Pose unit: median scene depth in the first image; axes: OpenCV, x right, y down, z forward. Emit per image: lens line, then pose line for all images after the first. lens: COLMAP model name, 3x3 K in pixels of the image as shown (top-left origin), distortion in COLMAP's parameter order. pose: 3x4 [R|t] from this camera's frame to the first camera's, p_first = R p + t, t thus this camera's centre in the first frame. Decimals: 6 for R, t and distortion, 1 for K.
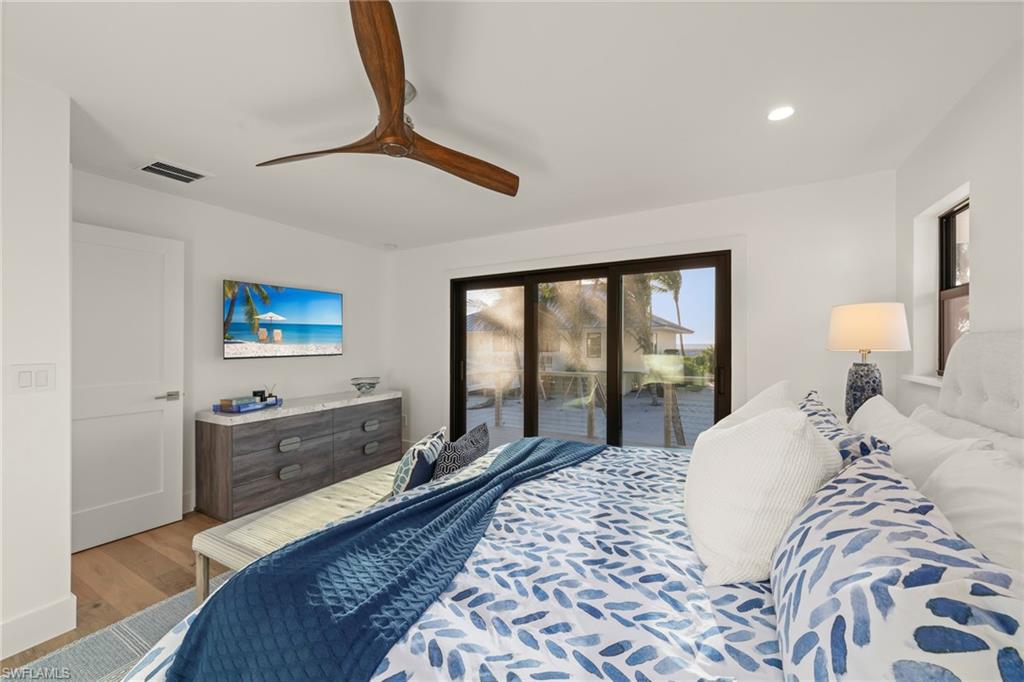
lens RADIAL K [[402.2, 0, 511.1], [0, 402.2, 341.1], [0, 0, 1]] dist [-0.000878, -0.000049]
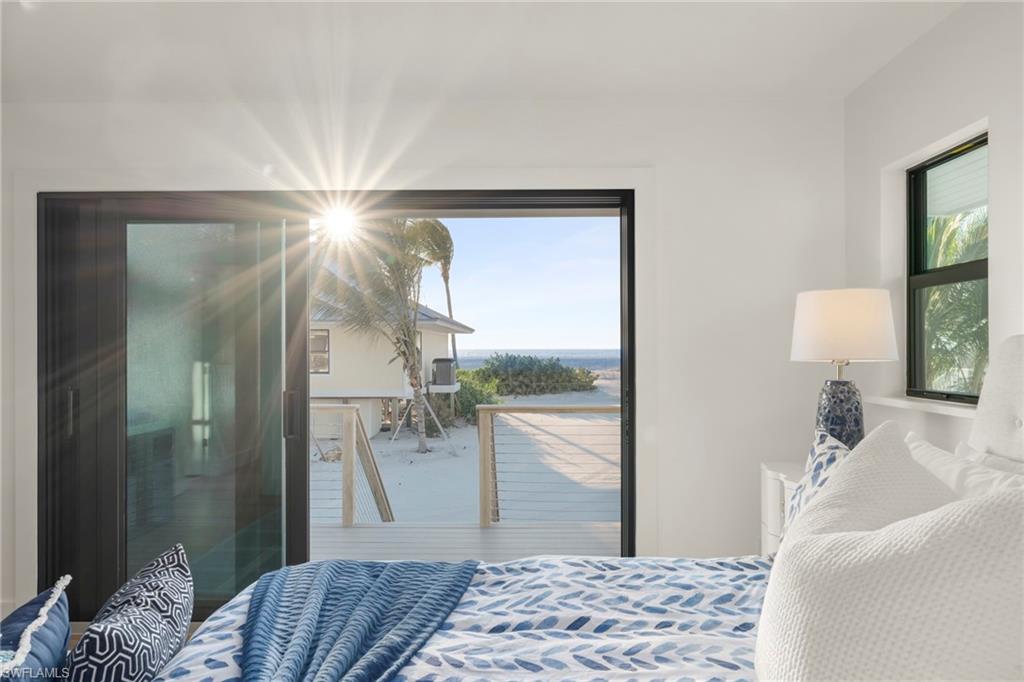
lens RADIAL K [[688.1, 0, 515.4], [0, 688.1, 349.3], [0, 0, 1]] dist [0.020029, 0.001372]
pose [[0.874890, 0.000854, 0.484322, -0.130129], [-0.004445, 0.999970, 0.006267, -0.000599], [-0.484302, -0.007636, 0.874867, 0.285202]]
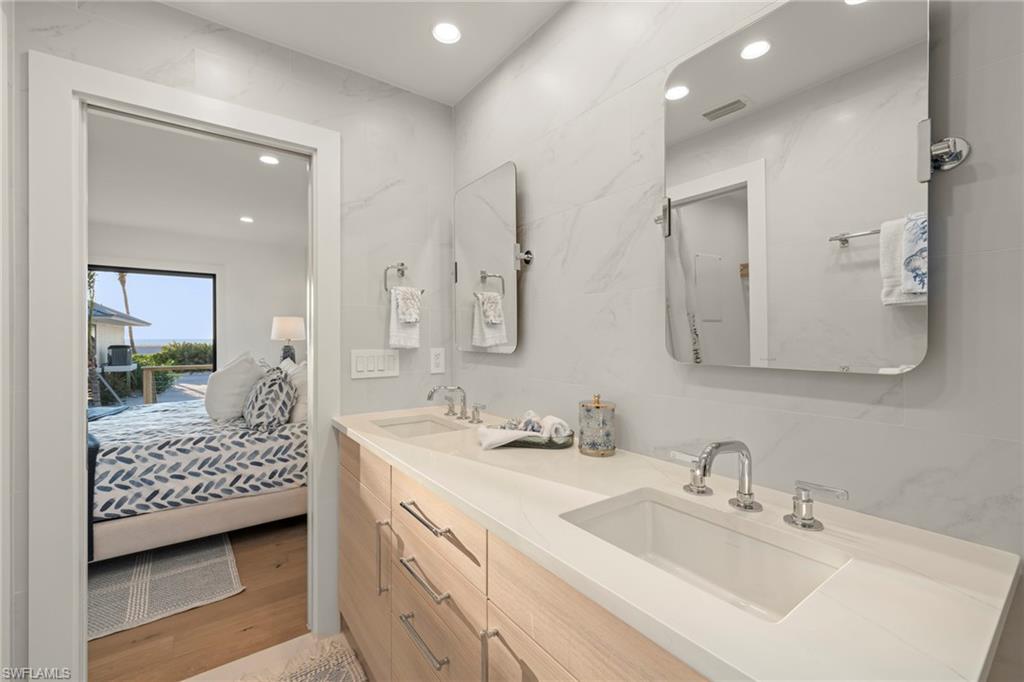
lens RADIAL K [[434.6, 0, 515.3], [0, 434.6, 339.7], [0, 0, 1]] dist [-0.001027, -0.000155]
pose [[0.419596, -0.001878, 0.907709, -0.504676], [-0.004207, 0.999983, 0.004013, 0.029837], [-0.907701, -0.005502, 0.419581, -0.673705]]
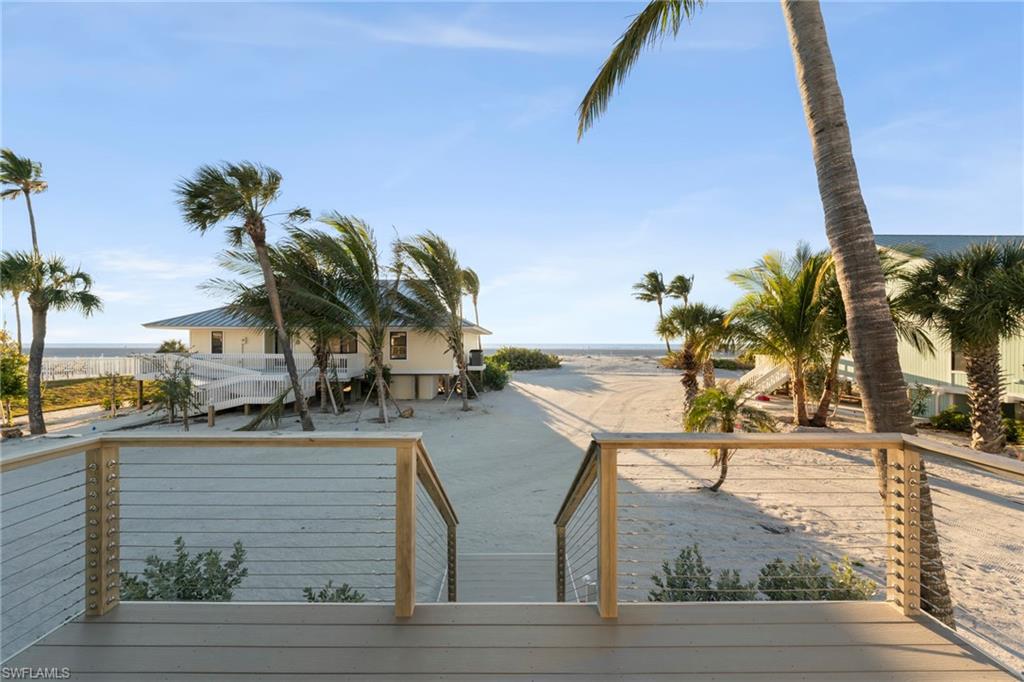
lens RADIAL K [[357.3, 0, 512.8], [0, 357.3, 343.5], [0, 0, 1]] dist [0.001718, 0.000041]
pose [[0.867589, 0.005362, 0.497254, 0.253384], [-0.010903, 0.999907, 0.008241, -0.031822], [-0.497163, -0.012571, 0.867566, 1.568915]]
